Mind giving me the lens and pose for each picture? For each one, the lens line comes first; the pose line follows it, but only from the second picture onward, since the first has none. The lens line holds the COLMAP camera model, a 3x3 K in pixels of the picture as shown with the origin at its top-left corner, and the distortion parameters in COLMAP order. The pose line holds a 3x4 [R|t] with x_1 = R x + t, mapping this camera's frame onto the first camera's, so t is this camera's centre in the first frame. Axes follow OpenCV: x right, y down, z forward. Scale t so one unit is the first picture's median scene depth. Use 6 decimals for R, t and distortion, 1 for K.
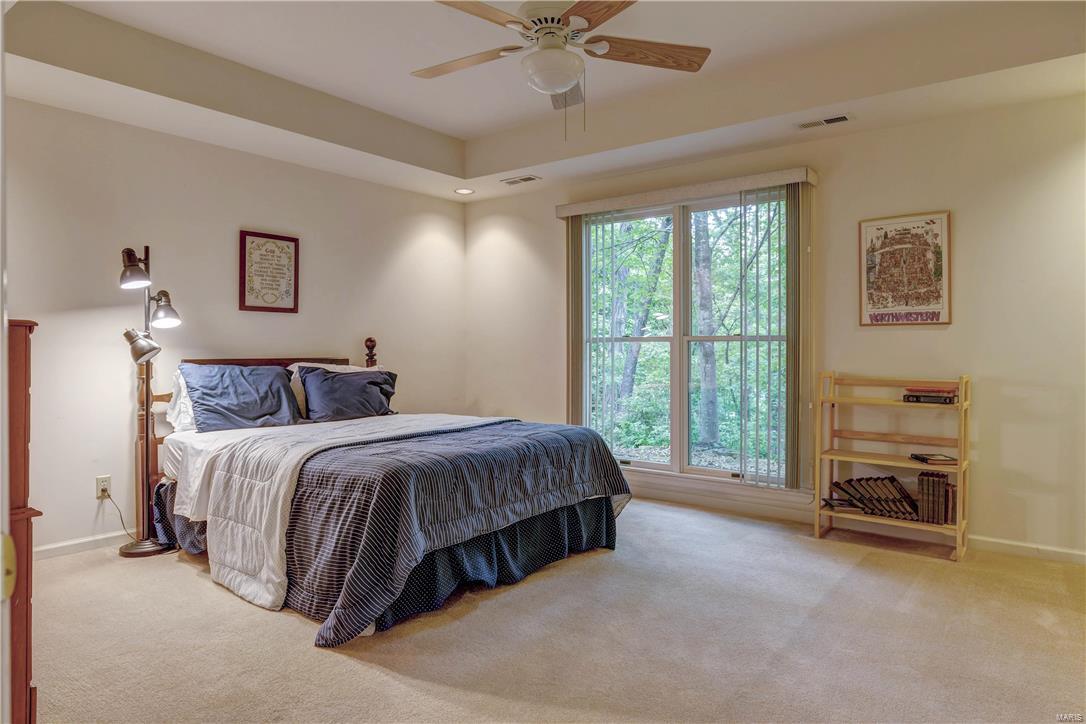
lens RADIAL K [[683.9, 0, 540.9], [0, 683.9, 340.7], [0, 0, 1]] dist [-0.003391, -0.000055]
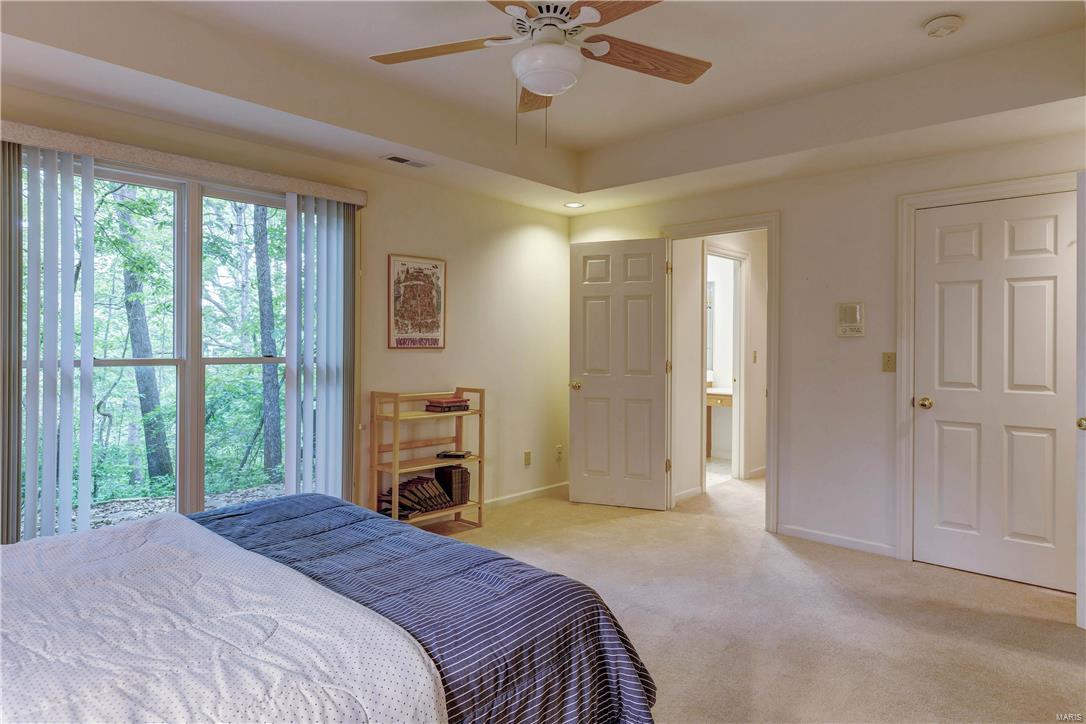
lens RADIAL K [[657.0, 0, 542.1], [0, 657.0, 346.4], [0, 0, 1]] dist [0.000510, 0.000109]
pose [[0.072527, -0.009321, 0.997323, -0.601358], [-0.021023, 0.999720, 0.010873, -0.043672], [-0.997145, -0.021755, 0.072310, 0.697450]]
